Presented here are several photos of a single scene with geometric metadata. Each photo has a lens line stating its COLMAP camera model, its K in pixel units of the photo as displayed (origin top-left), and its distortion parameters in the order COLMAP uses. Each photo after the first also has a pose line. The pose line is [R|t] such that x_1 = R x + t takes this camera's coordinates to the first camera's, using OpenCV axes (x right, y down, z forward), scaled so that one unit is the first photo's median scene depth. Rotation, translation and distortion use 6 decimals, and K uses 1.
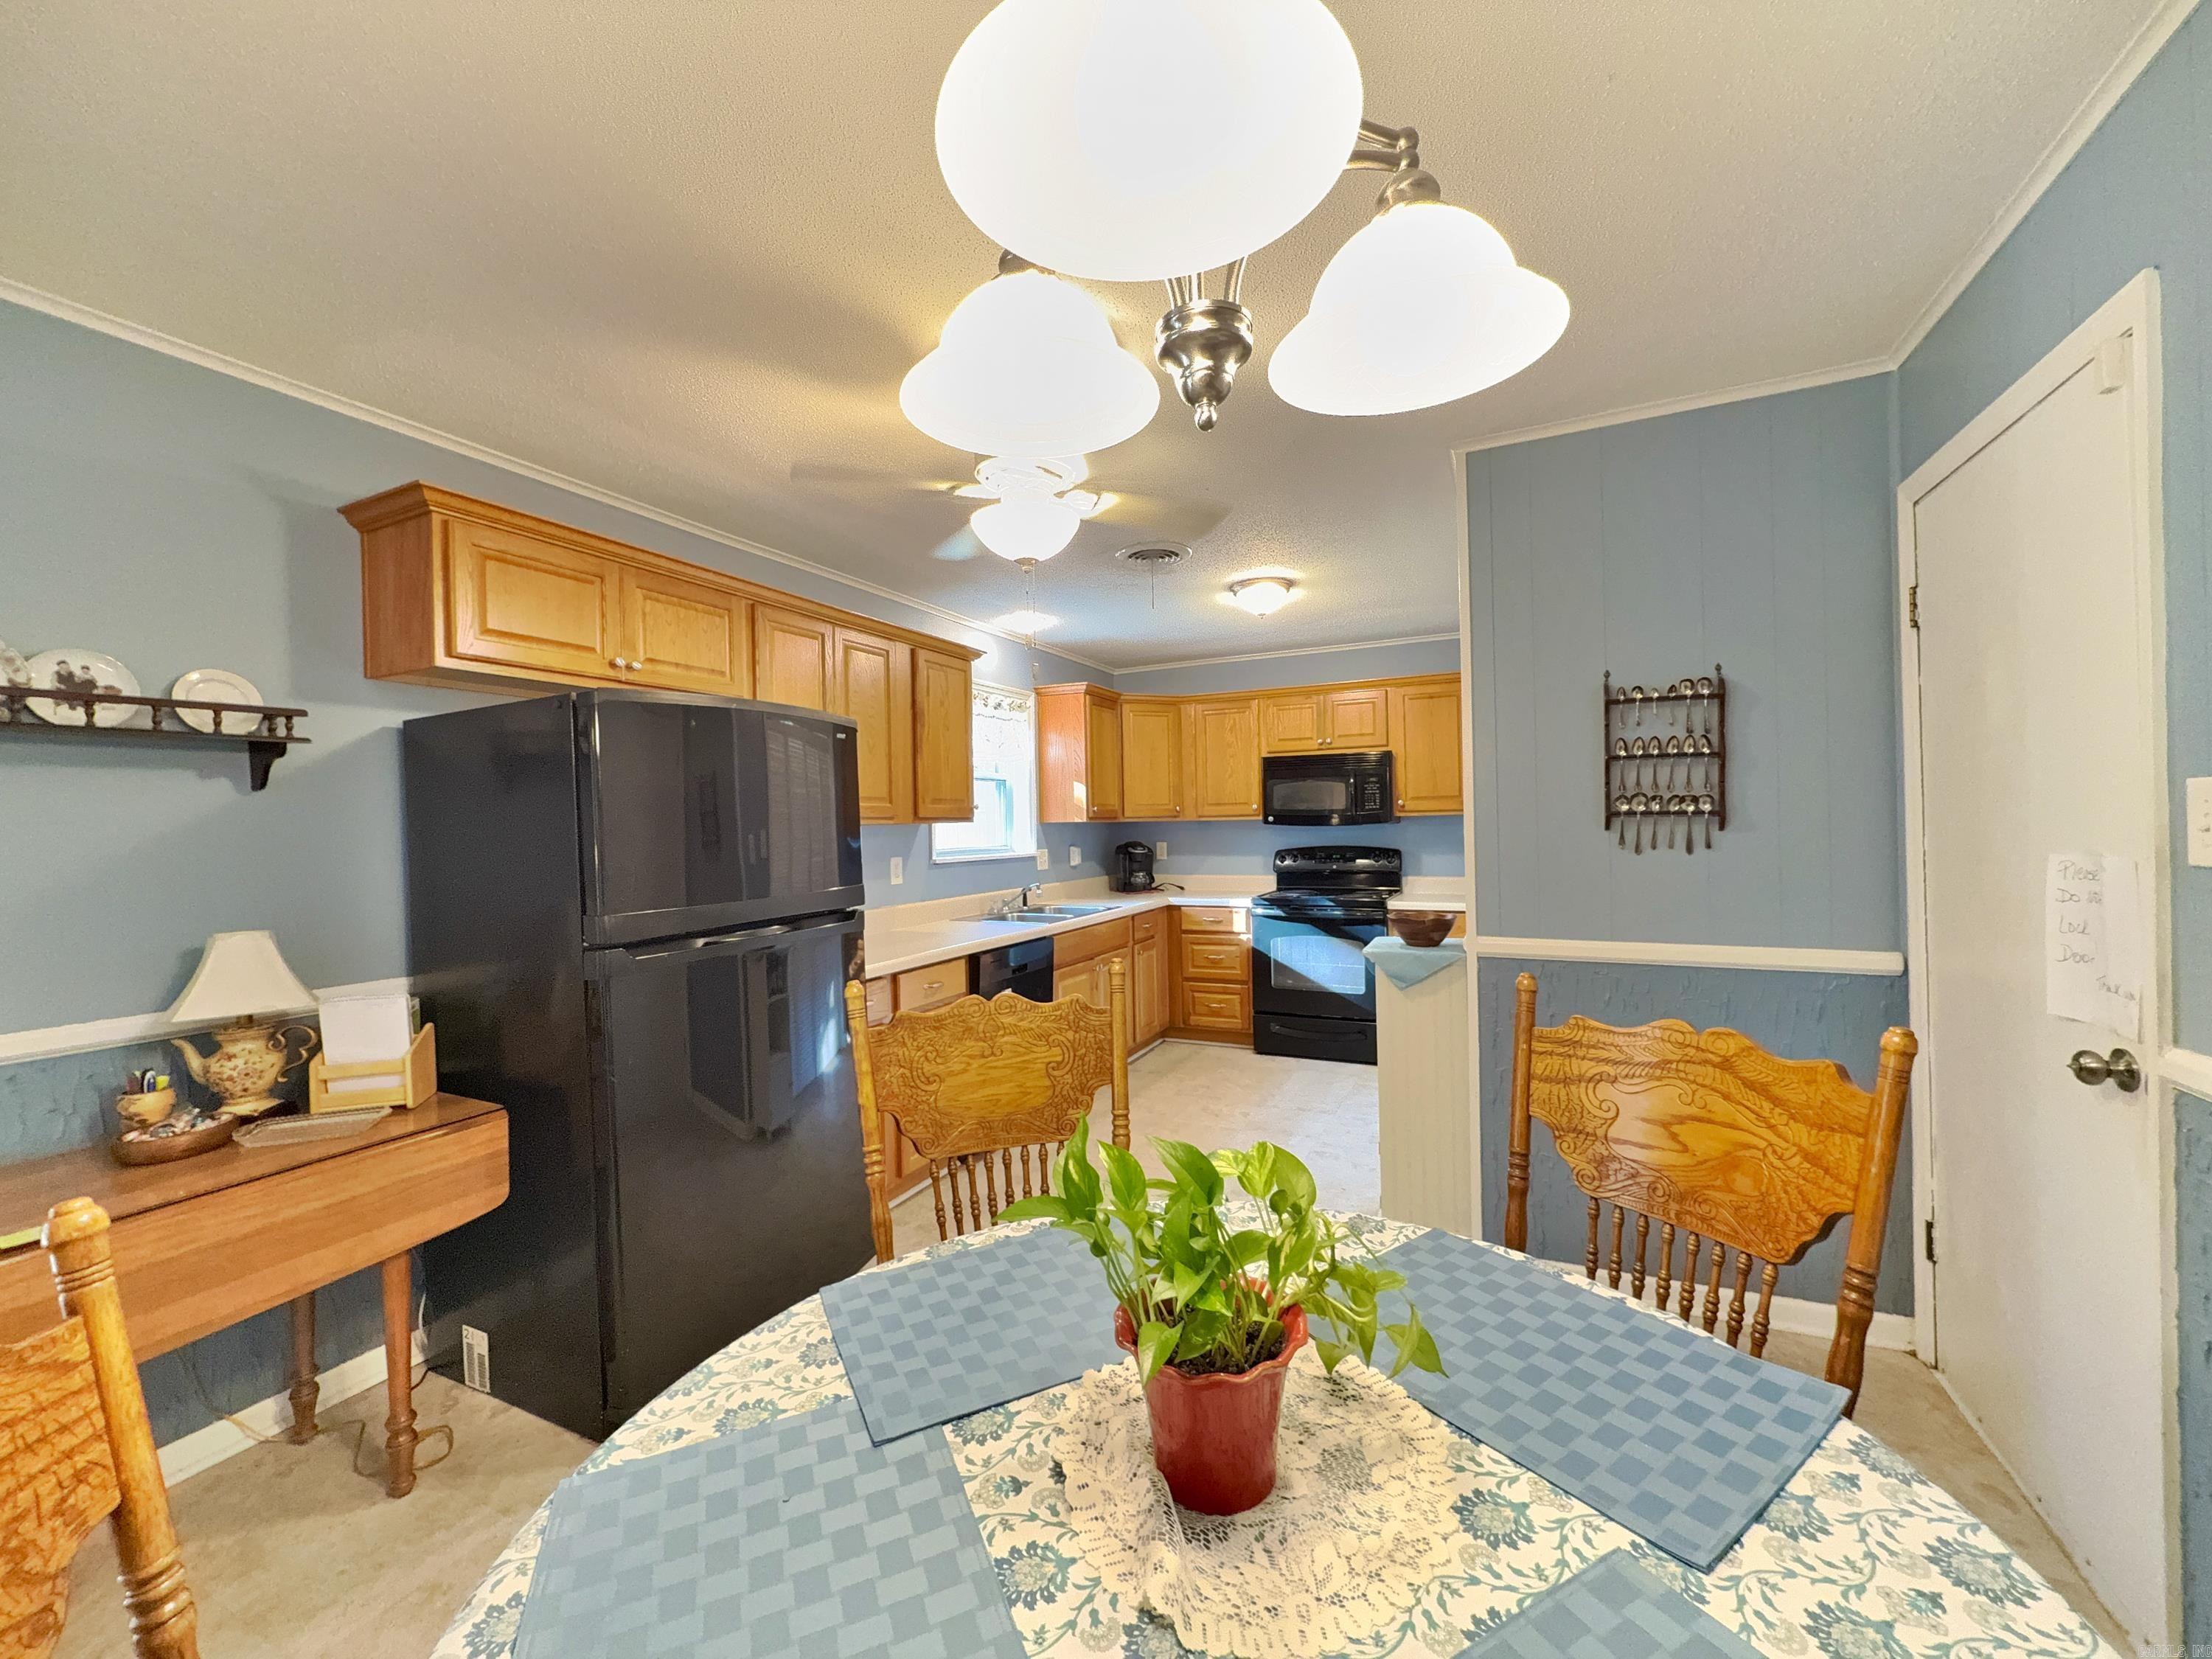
lens RADIAL K [[883.2, 0, 1109.8], [0, 883.2, 827.4], [0, 0, 1]] dist [-0.003403, -0.000375]
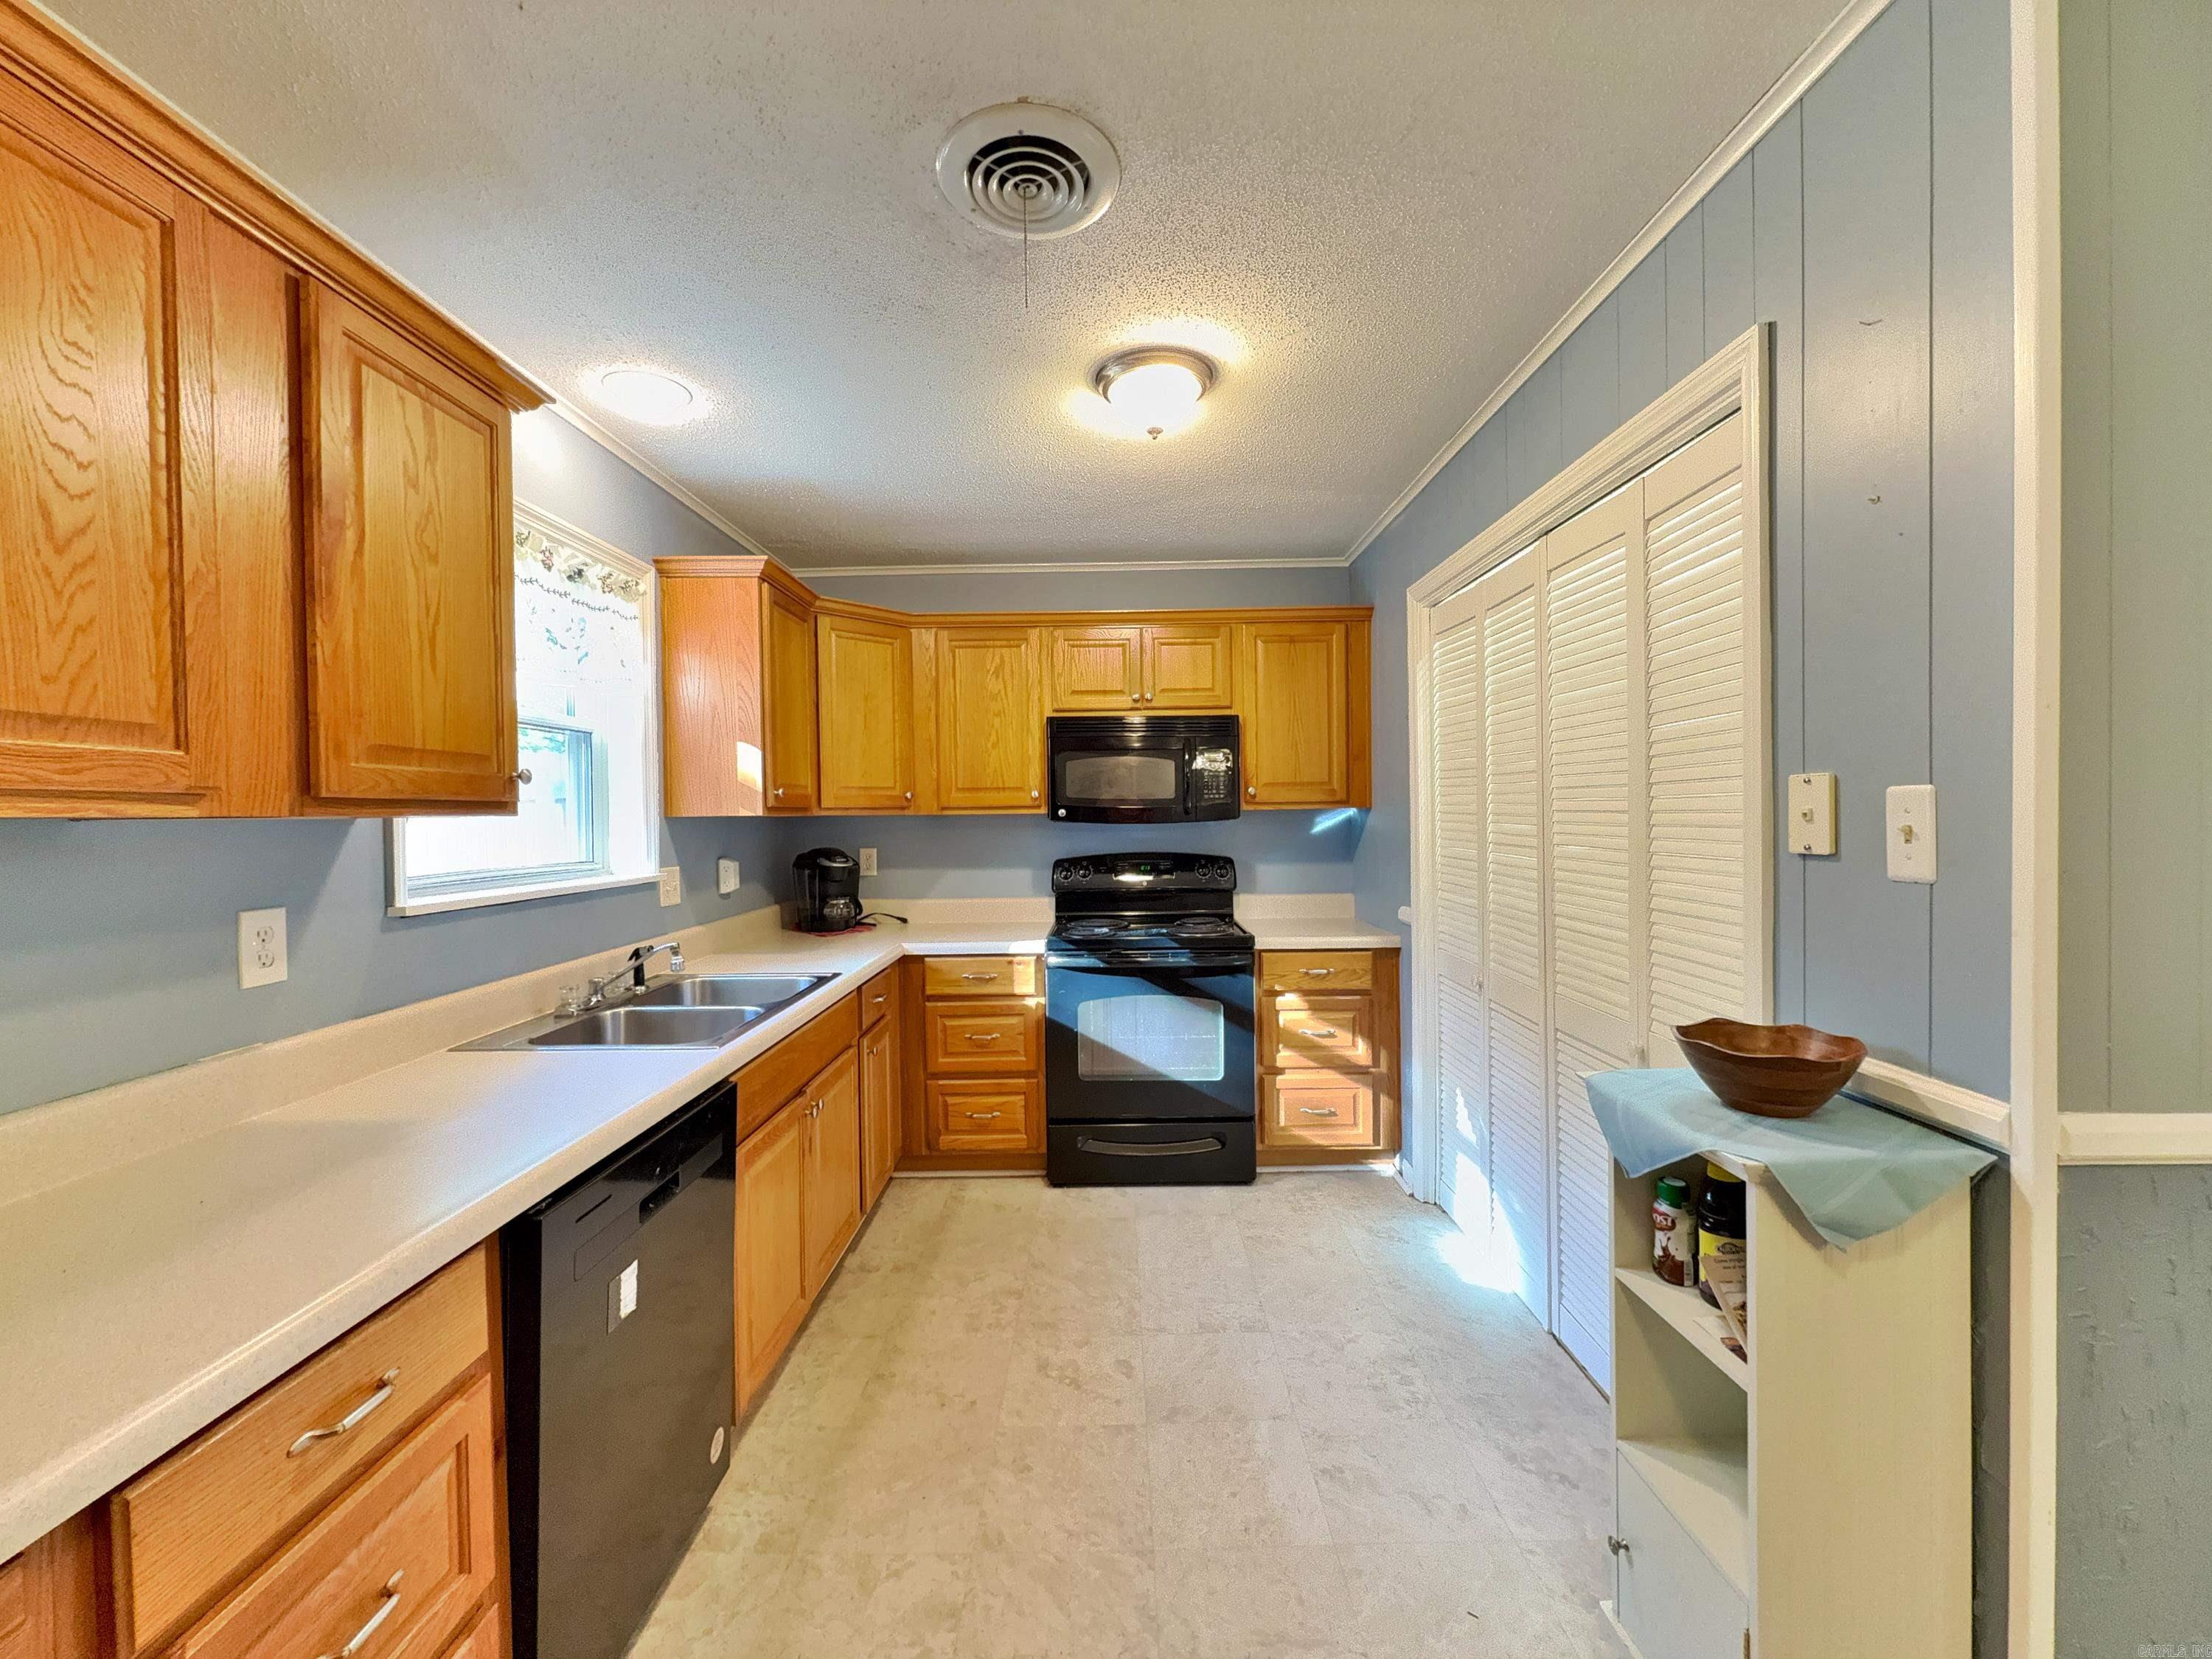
lens RADIAL K [[883.2, 0, 1109.8], [0, 883.2, 827.4], [0, 0, 1]] dist [-0.003403, -0.000375]
pose [[0.904350, 0.000442, 0.426792, -0.065088], [-0.002343, 0.999990, 0.003929, -0.001874], [-0.426786, -0.004553, 0.904341, 0.416244]]
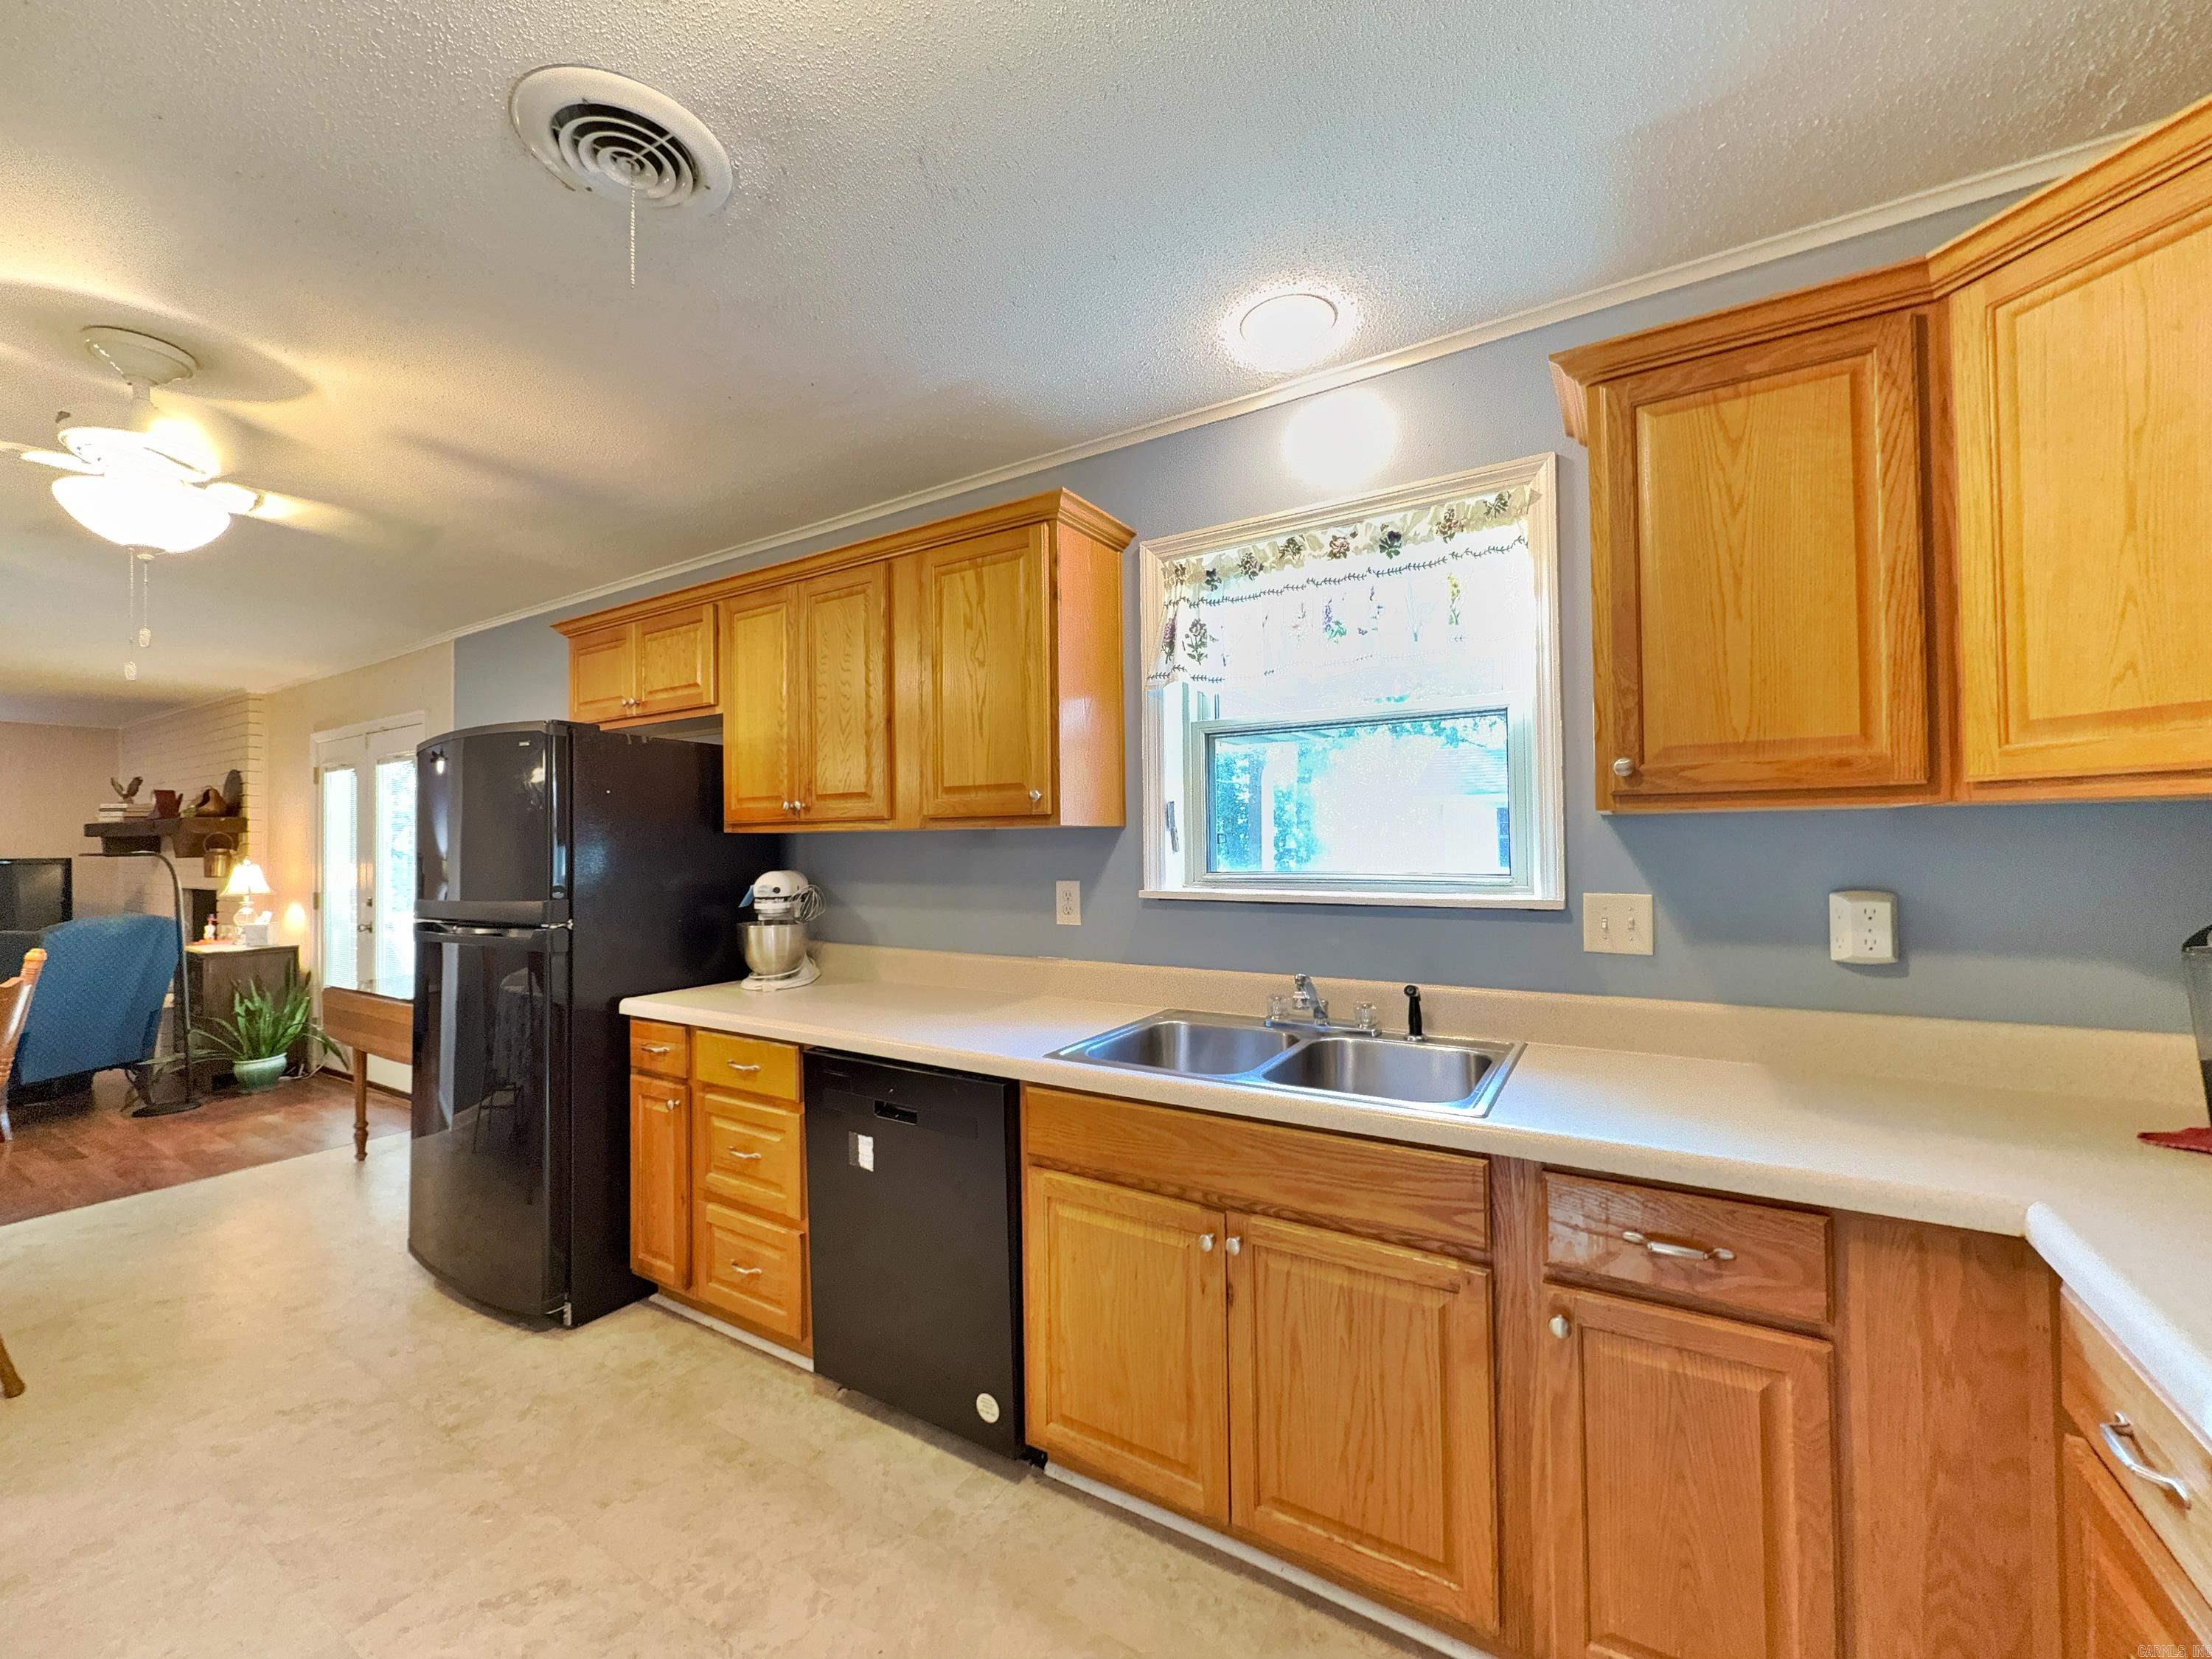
lens RADIAL K [[883.2, 0, 1113.8], [0, 883.2, 824.5], [0, 0, 1]] dist [-0.003403, -0.000375]
pose [[-0.104034, 0.003602, -0.994567, 0.289036], [0.014028, 0.999899, 0.002154, -0.005156], [0.994475, -0.013728, -0.104074, 0.864184]]
